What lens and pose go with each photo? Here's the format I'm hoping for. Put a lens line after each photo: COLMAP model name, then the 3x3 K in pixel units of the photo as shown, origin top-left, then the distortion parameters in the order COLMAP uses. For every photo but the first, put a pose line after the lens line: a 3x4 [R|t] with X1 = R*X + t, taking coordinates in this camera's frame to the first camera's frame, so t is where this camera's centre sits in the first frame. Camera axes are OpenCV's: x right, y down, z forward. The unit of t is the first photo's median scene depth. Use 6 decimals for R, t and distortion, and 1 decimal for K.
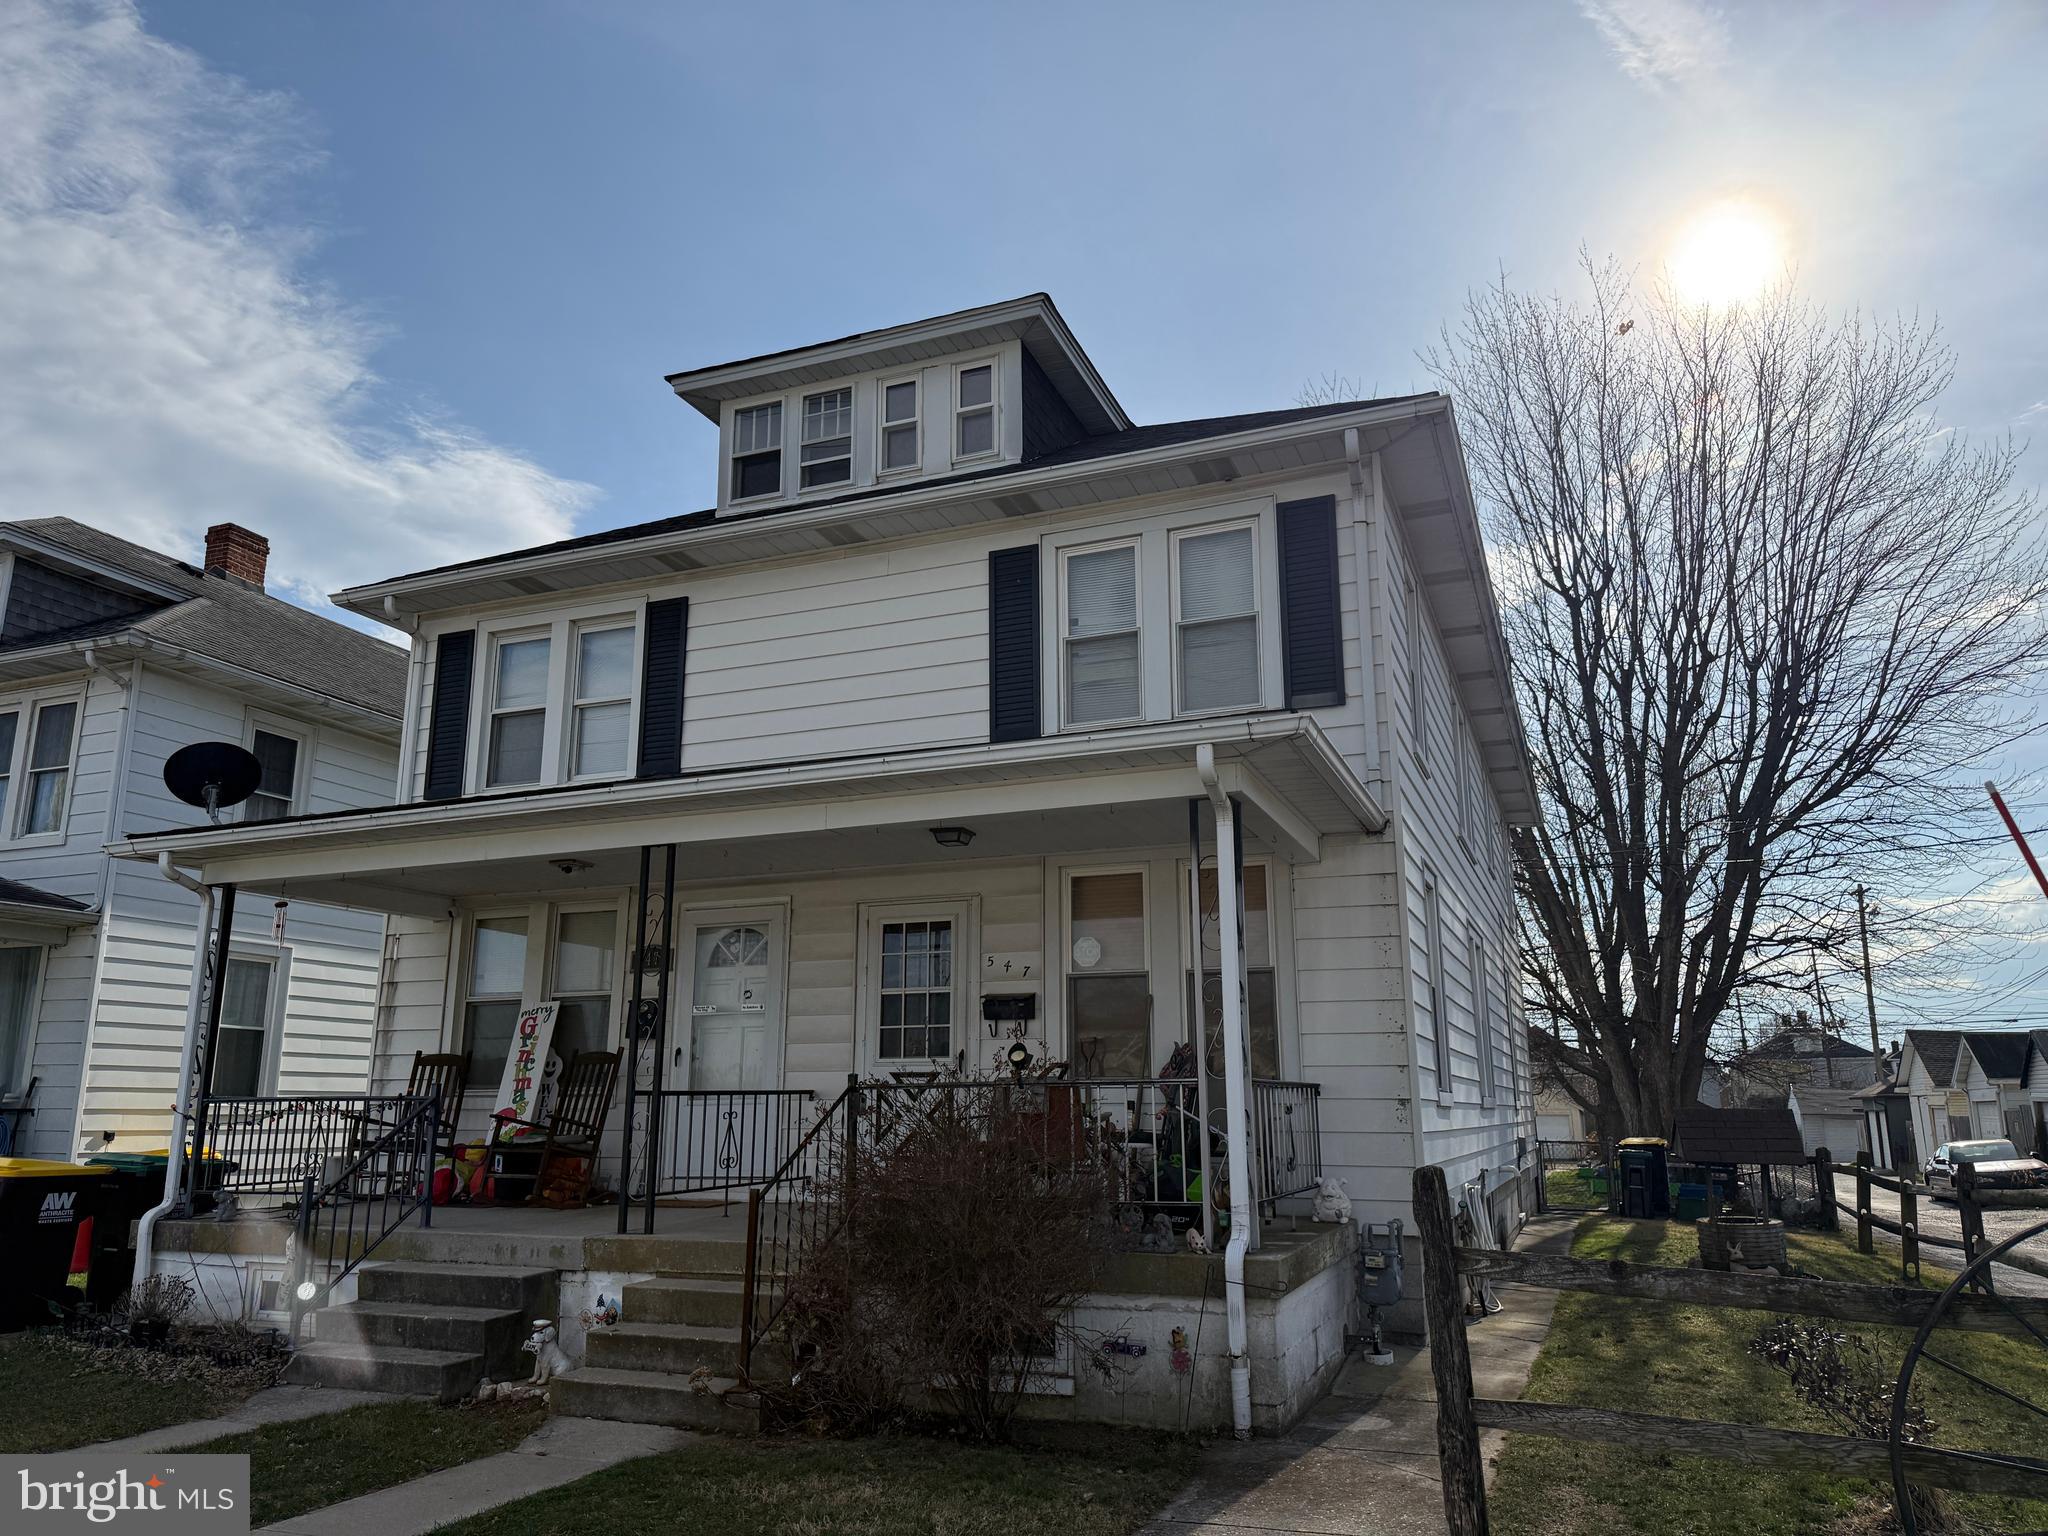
lens RADIAL K [[1414.9, 0, 977.8], [0, 1414.9, 780.9], [0, 0, 1]] dist [0.052256, -0.081917]
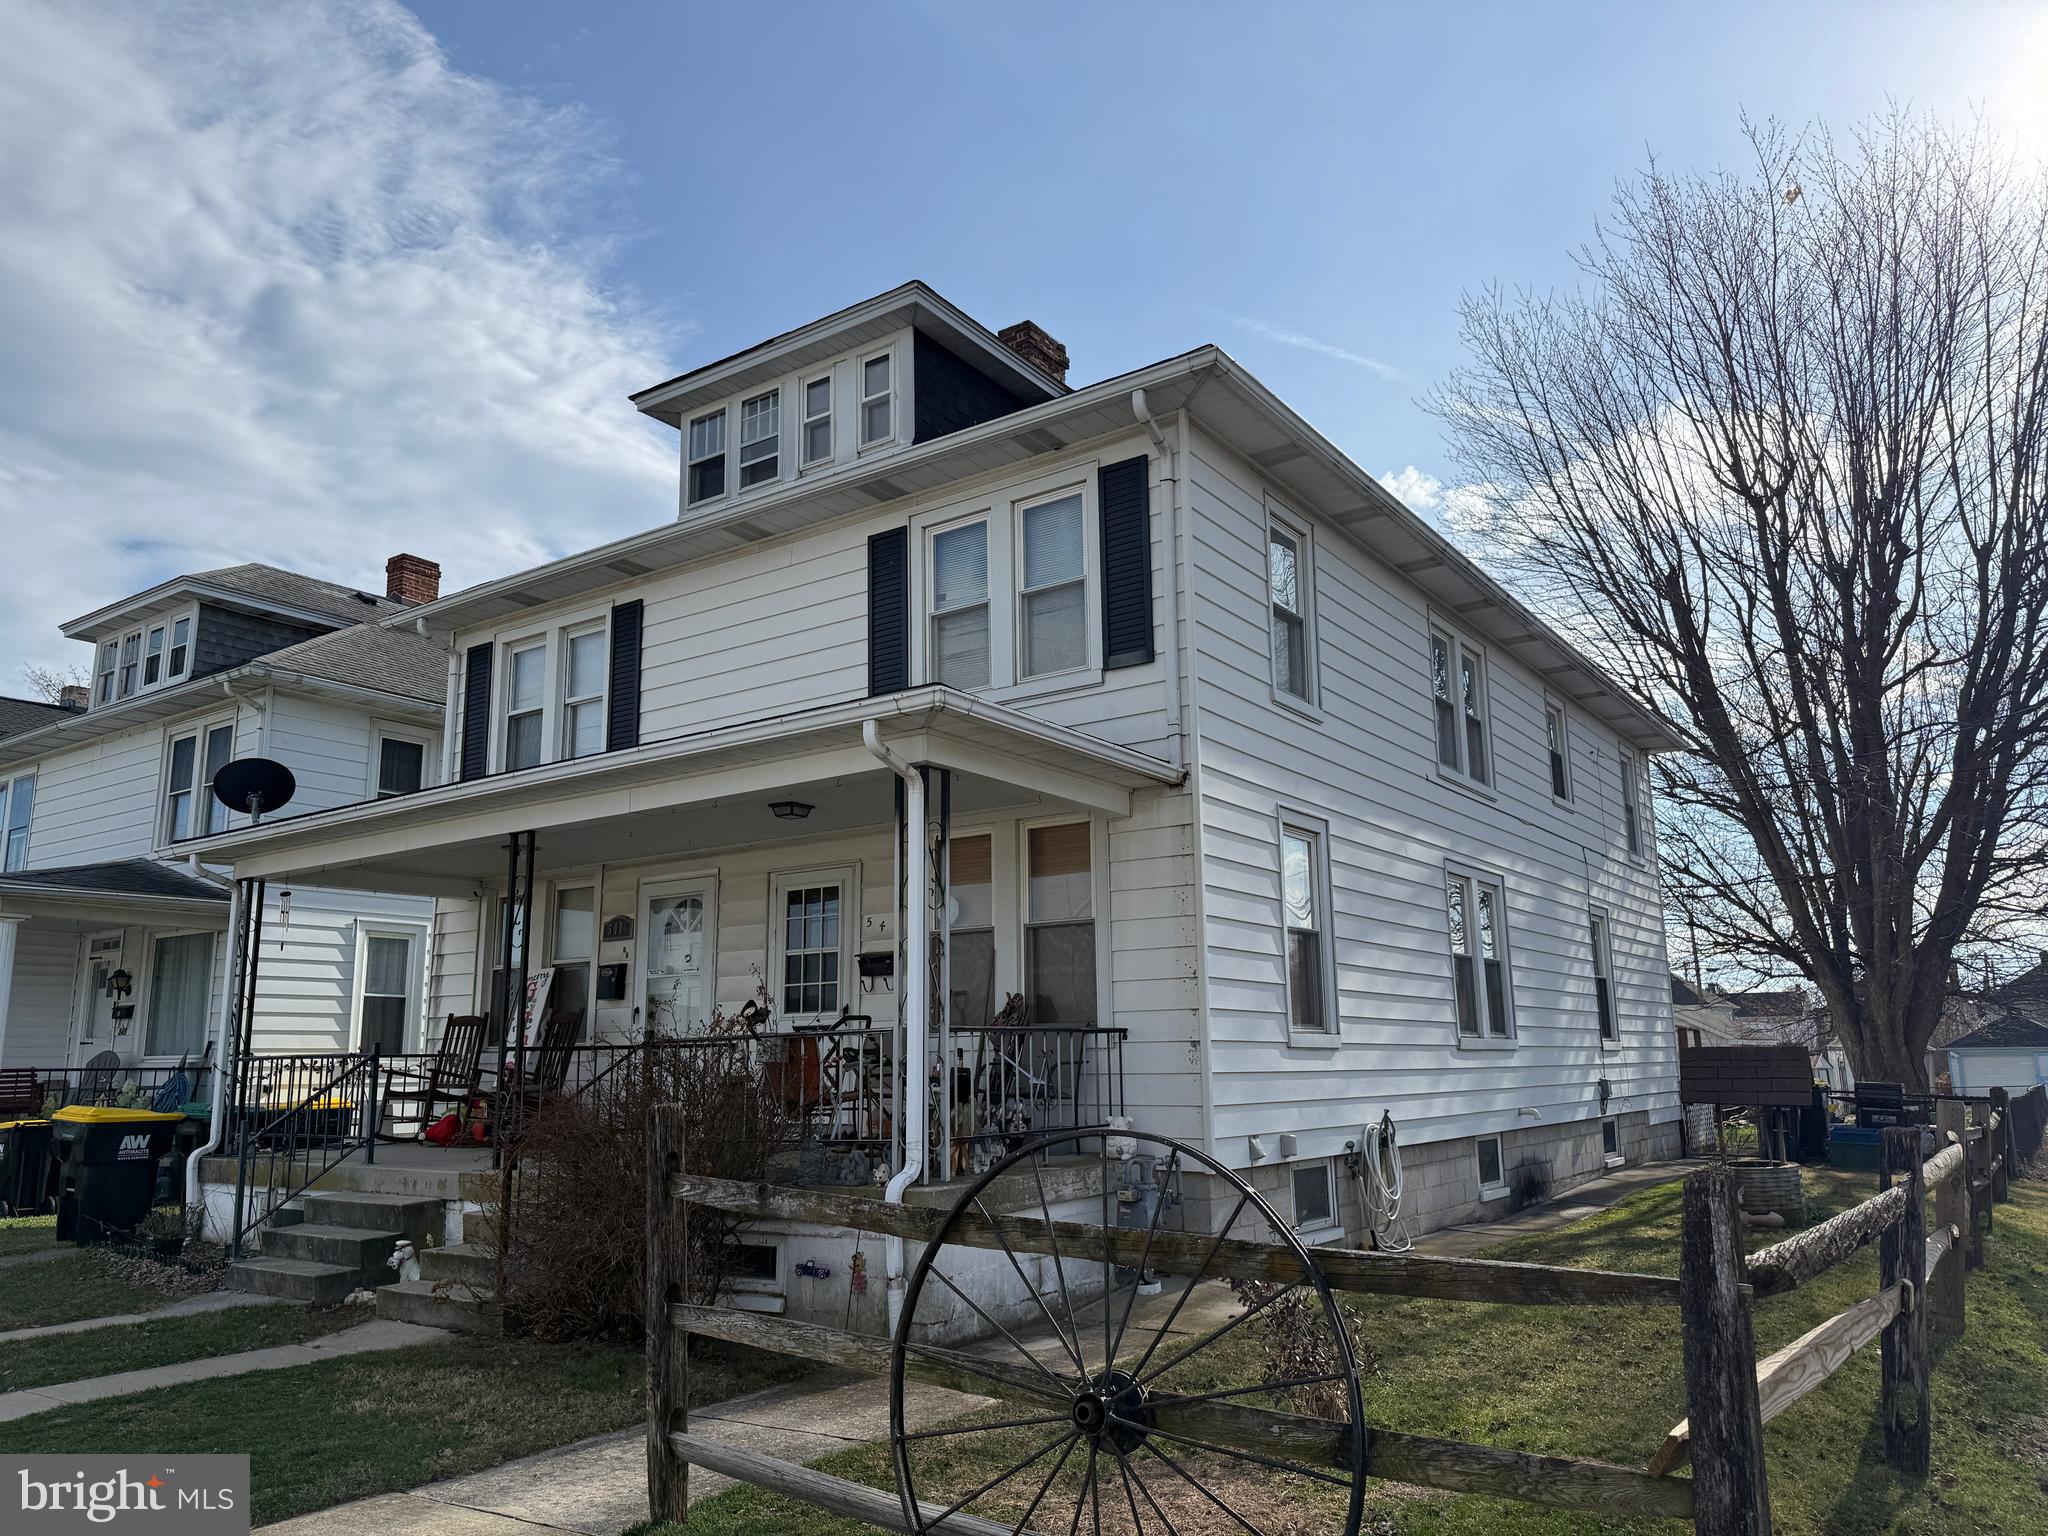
lens RADIAL K [[1414.9, 0, 975.4], [0, 1414.9, 792.4], [0, 0, 1]] dist [0.052256, -0.081917]
pose [[0.974328, -0.056662, -0.217887, 0.308391], [0.066916, 0.996958, 0.039968, -0.007970], [0.214959, -0.053522, 0.975155, -0.028028]]
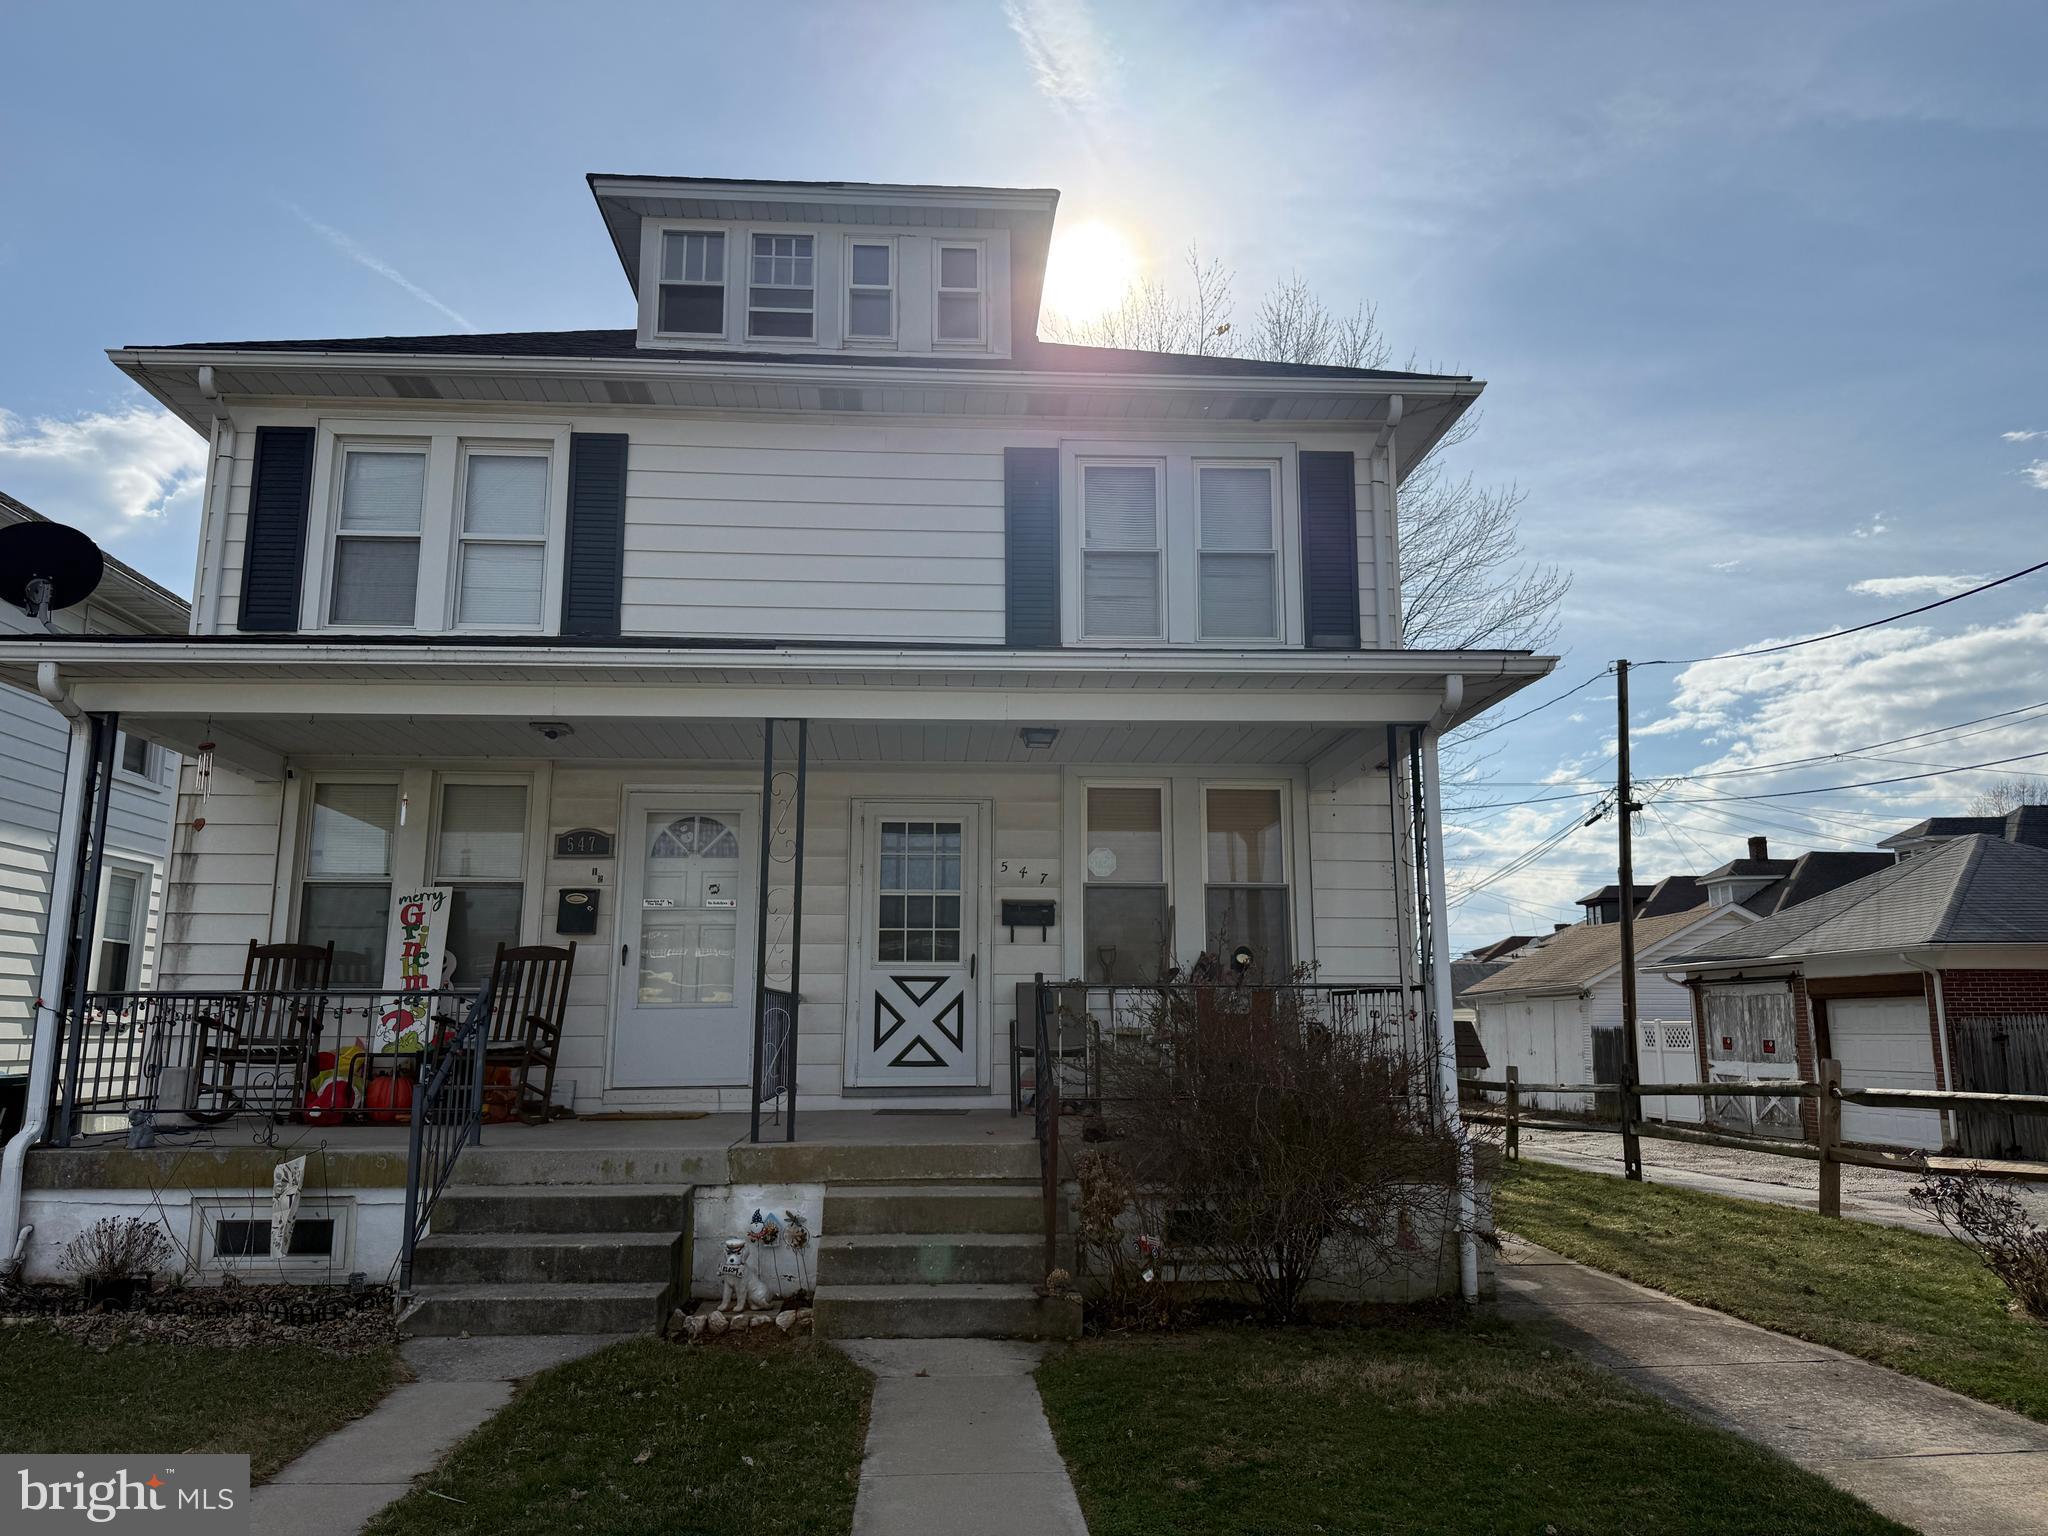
lens RADIAL K [[1414.9, 0, 1008.6], [0, 1414.9, 784.1], [0, 0, 1]] dist [0.052256, -0.081917]
pose [[0.905174, 0.074975, 0.418376, -0.379596], [-0.098694, 0.994491, 0.035312, 0.033246], [-0.413424, -0.073255, 0.907587, 0.101749]]
